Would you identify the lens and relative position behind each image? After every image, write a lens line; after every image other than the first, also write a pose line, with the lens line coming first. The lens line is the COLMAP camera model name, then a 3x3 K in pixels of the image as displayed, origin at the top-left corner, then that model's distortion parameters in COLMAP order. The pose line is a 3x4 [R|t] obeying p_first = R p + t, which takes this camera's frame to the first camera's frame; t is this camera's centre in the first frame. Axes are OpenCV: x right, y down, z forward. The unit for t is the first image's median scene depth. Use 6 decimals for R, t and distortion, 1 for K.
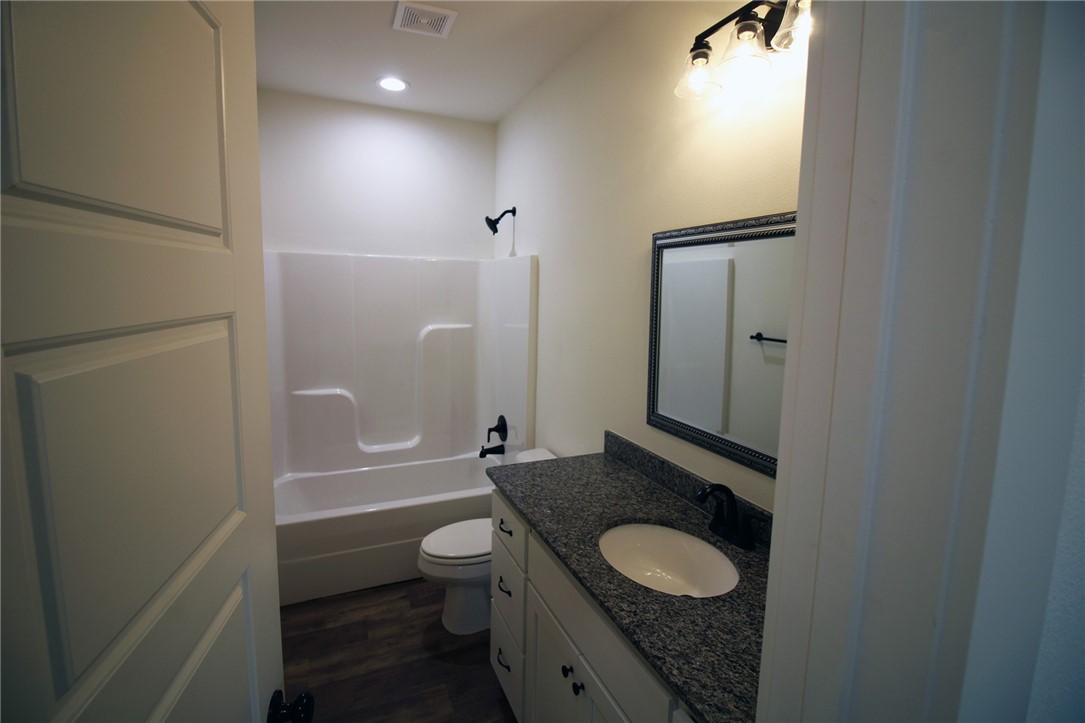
lens RADIAL K [[500.9, 0, 541.6], [0, 500.9, 345.0], [0, 0, 1]] dist [0.000810, -0.013318]
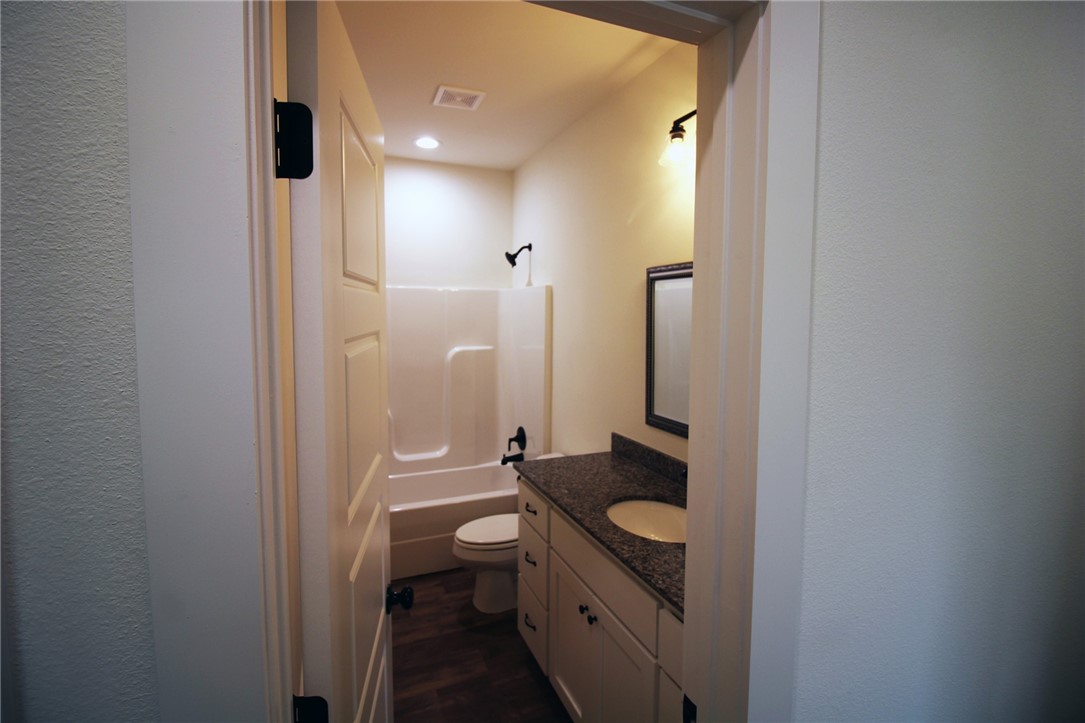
lens RADIAL K [[500.9, 0, 541.6], [0, 500.9, 345.0], [0, 0, 1]] dist [0.000810, -0.013318]
pose [[0.999739, -0.012468, -0.019119, -0.016368], [0.011495, 0.998673, -0.050192, 0.025555], [0.019719, 0.049959, 0.998557, -0.228524]]
